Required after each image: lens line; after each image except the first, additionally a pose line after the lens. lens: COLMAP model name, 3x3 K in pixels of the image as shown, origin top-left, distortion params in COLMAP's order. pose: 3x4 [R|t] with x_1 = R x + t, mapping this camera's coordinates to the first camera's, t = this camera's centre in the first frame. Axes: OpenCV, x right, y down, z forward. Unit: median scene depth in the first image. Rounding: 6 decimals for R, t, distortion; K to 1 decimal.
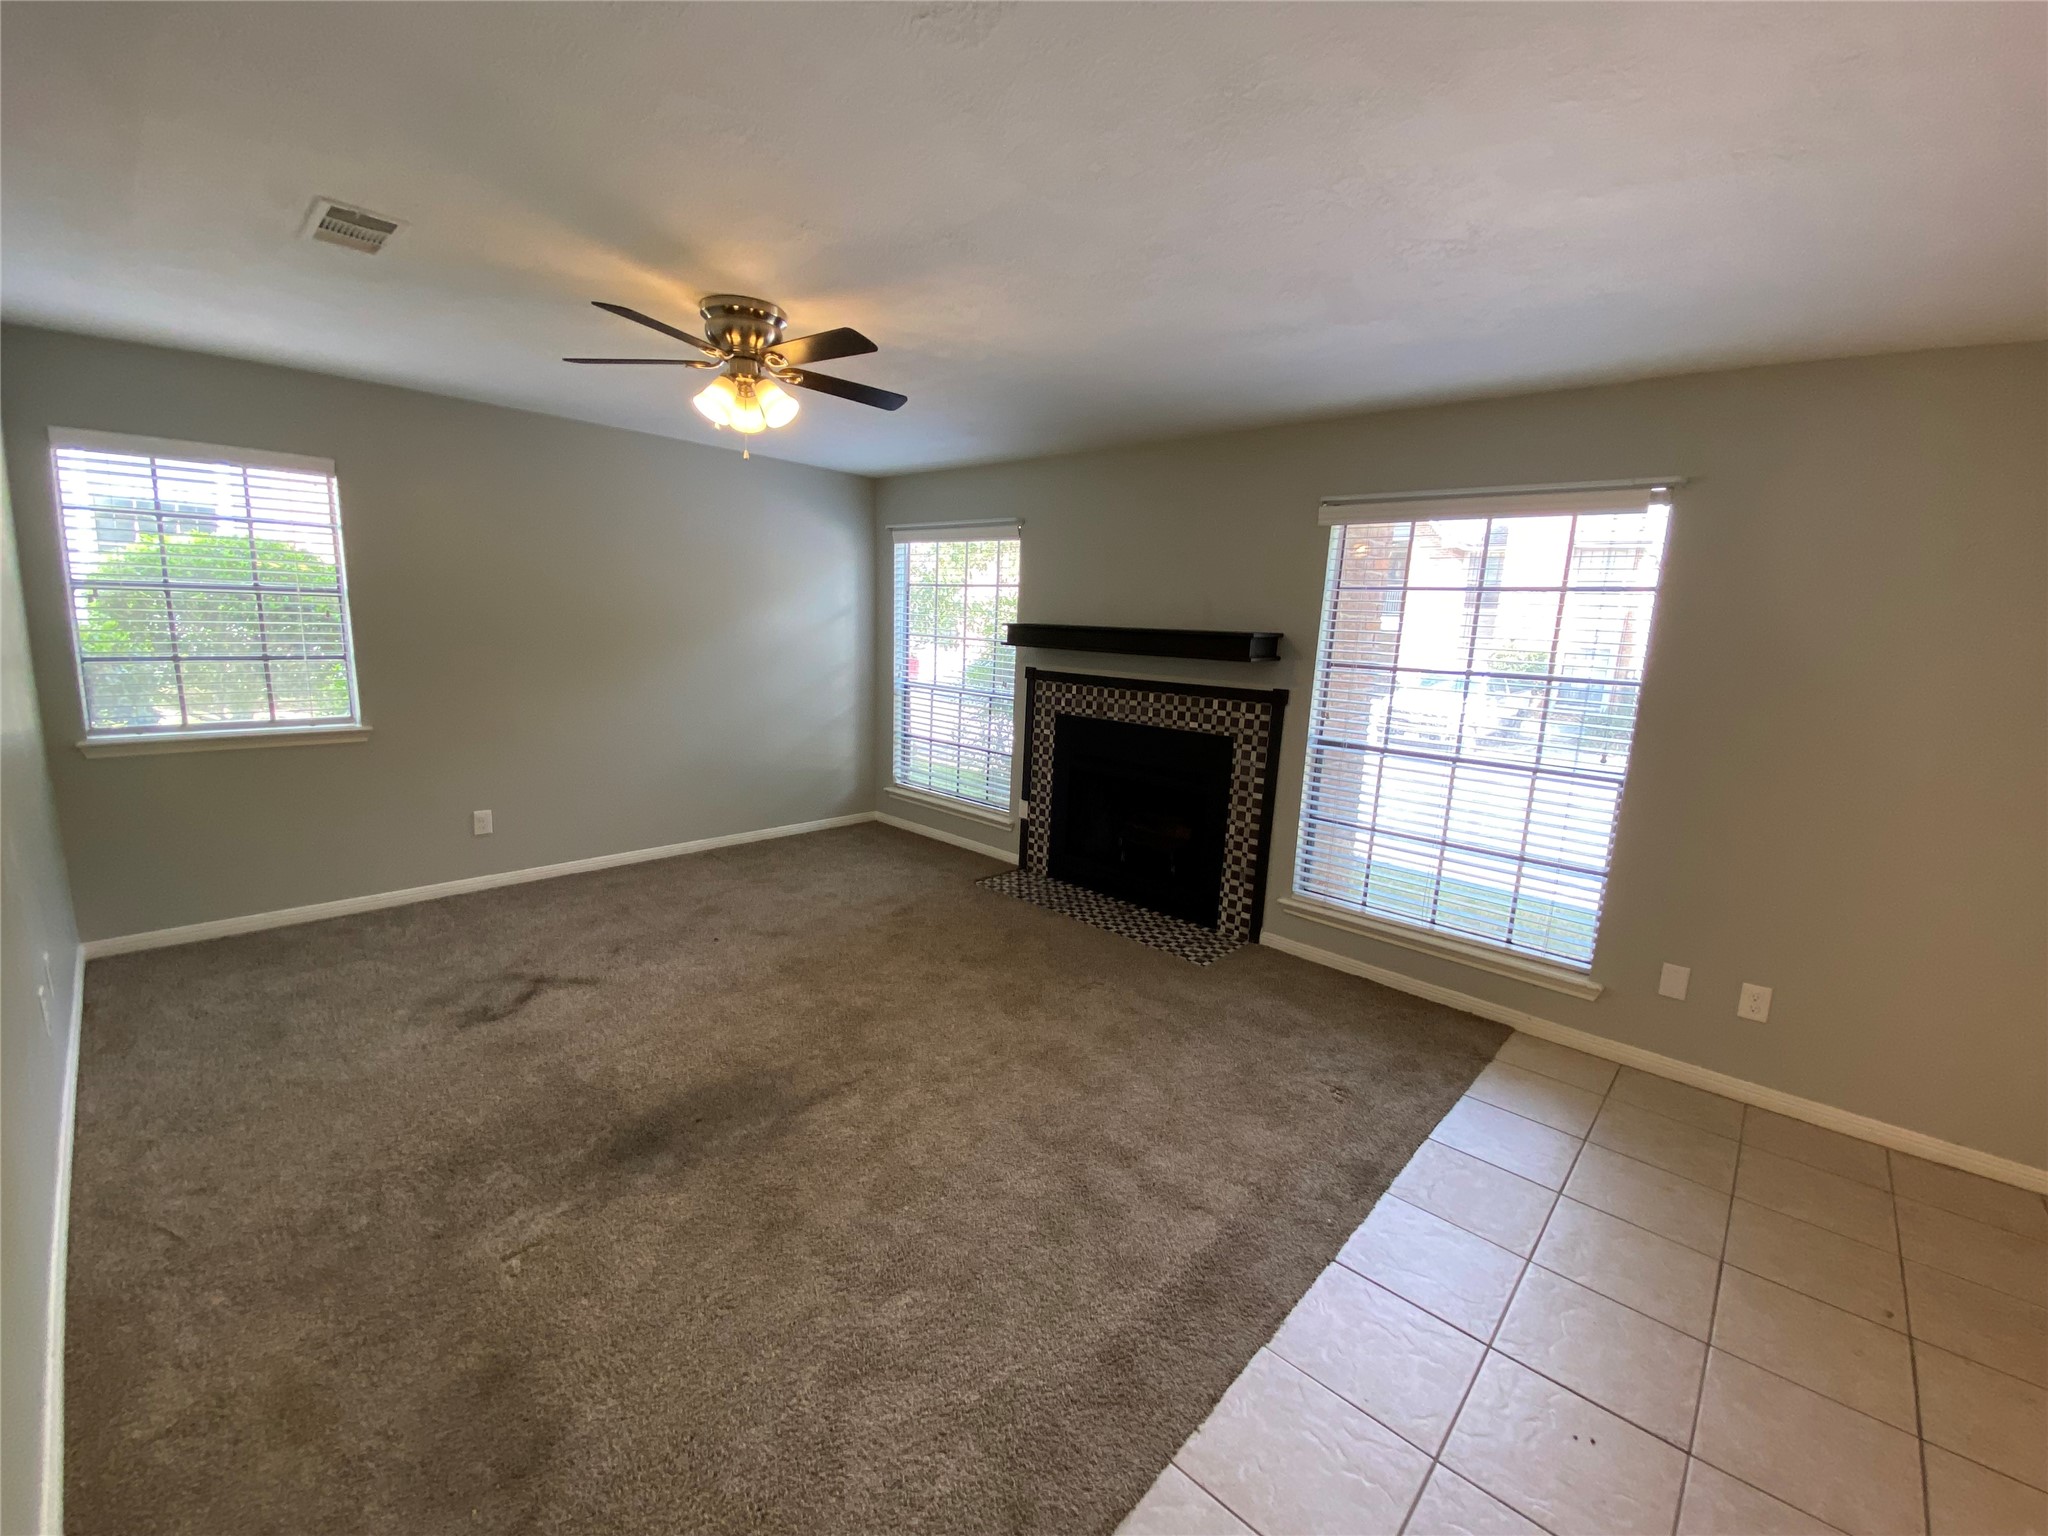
lens RADIAL K [[824.4, 0, 1038.8], [0, 824.4, 775.9], [0, 0, 1]] dist [0.011847, -0.010864]
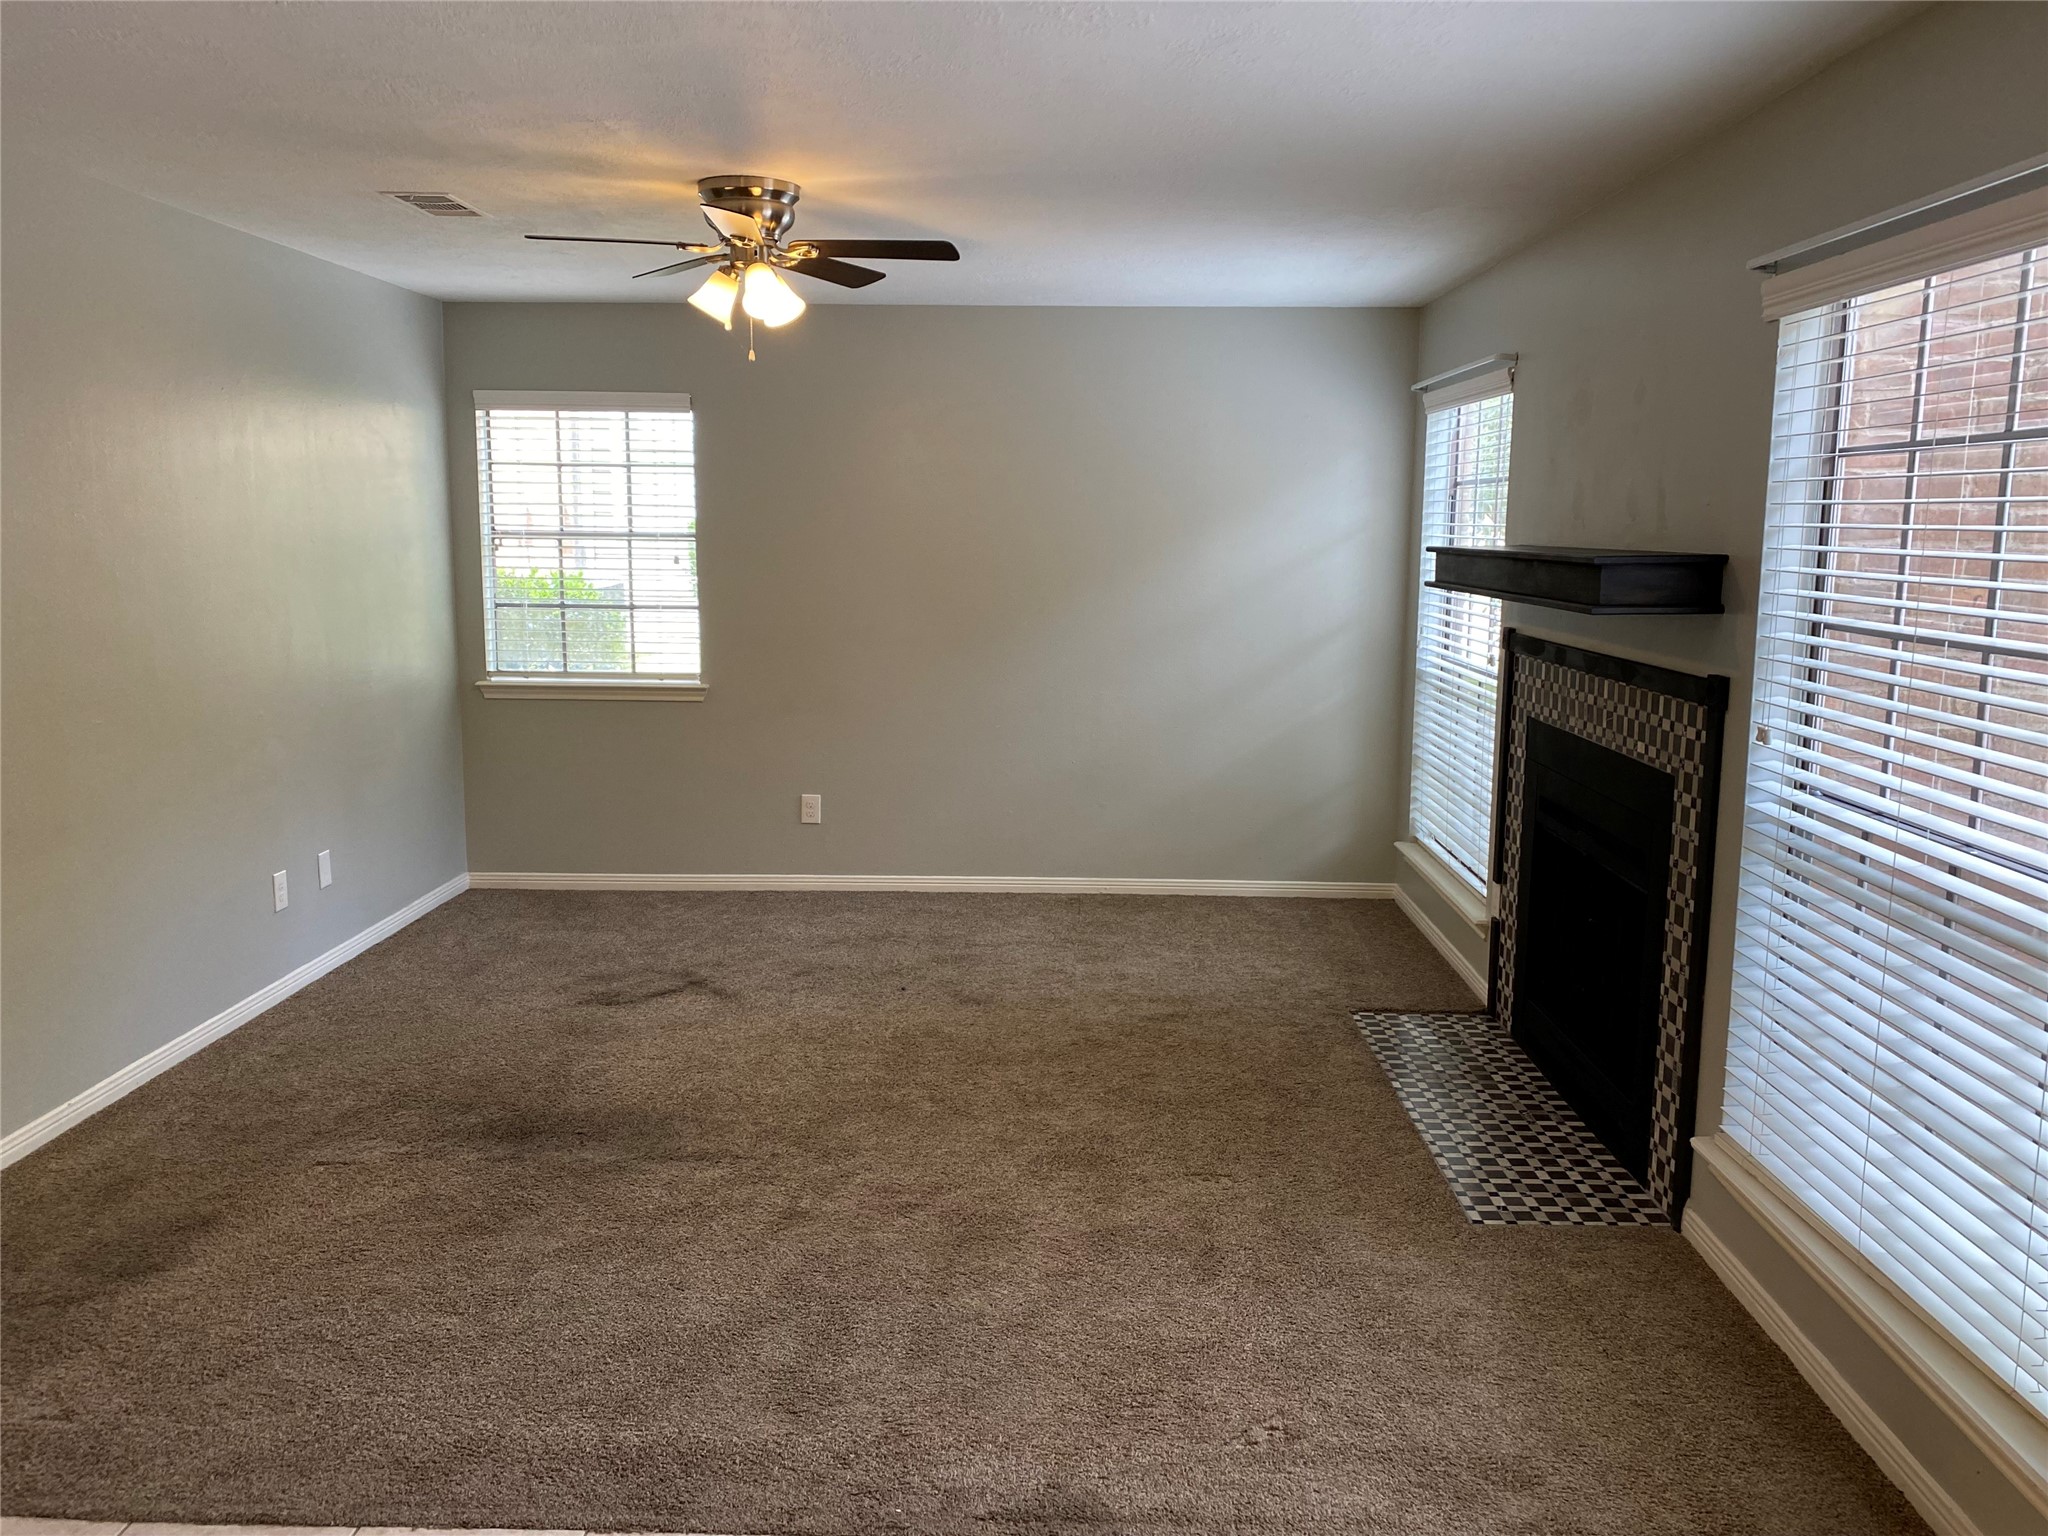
lens RADIAL K [[1554.6, 0, 1023.9], [0, 1554.6, 758.3], [0, 0, 1]] dist [0.037465, -0.055630]
pose [[0.664091, 0.074168, -0.743964, 0.693864], [-0.117427, 0.993064, -0.005819, -0.010267], [0.738372, 0.091225, 0.668195, 0.141595]]
